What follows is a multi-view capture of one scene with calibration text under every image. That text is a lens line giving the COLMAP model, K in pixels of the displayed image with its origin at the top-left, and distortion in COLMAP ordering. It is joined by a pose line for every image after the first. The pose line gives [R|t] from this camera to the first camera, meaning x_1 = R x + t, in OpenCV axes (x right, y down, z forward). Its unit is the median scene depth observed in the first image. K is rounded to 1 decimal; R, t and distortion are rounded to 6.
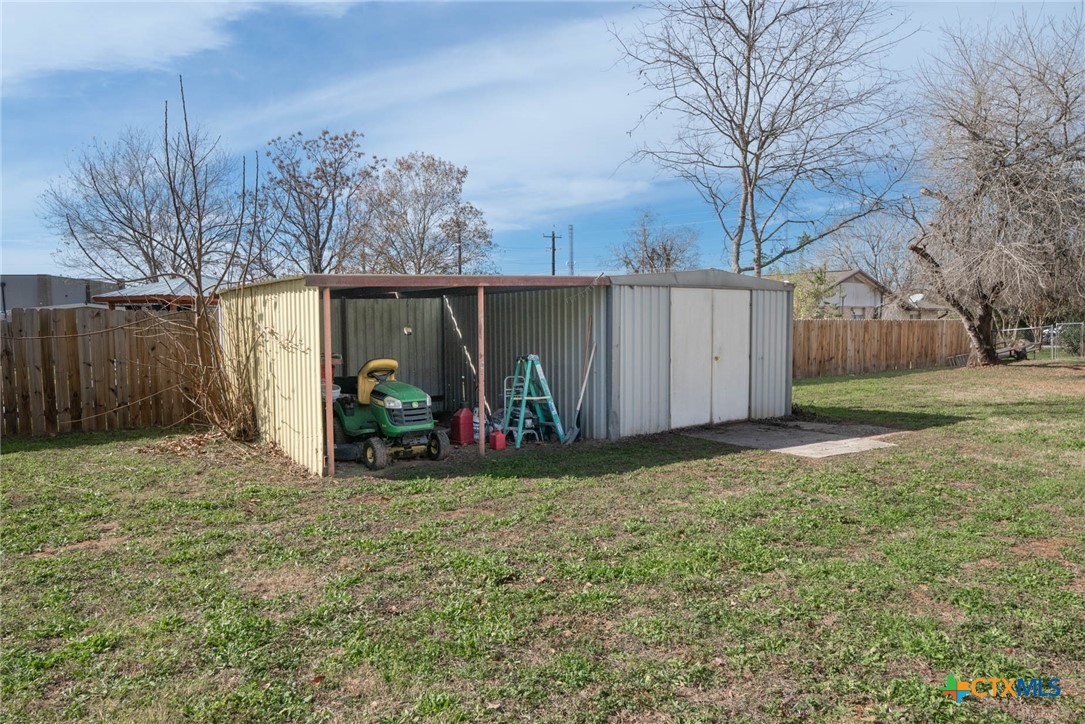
lens RADIAL K [[759.3, 0, 542.5], [0, 759.3, 362.0], [0, 0, 1]] dist [-0.054791, -0.000315]
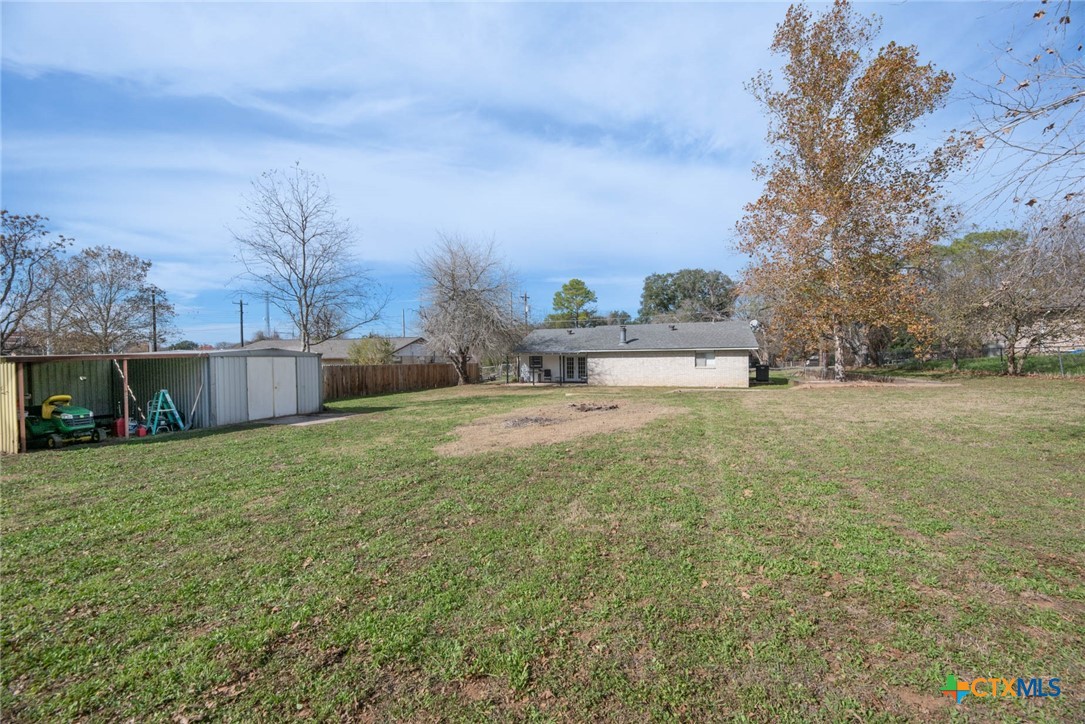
lens RADIAL K [[434.7, 0, 542.5], [0, 434.7, 362.0], [0, 0, 1]] dist [0.000488, -0.004630]
pose [[0.812703, -0.005542, 0.582652, 0.123661], [0.036710, 0.998455, -0.041707, 0.002331], [-0.581521, 0.055284, 0.811651, -0.519061]]
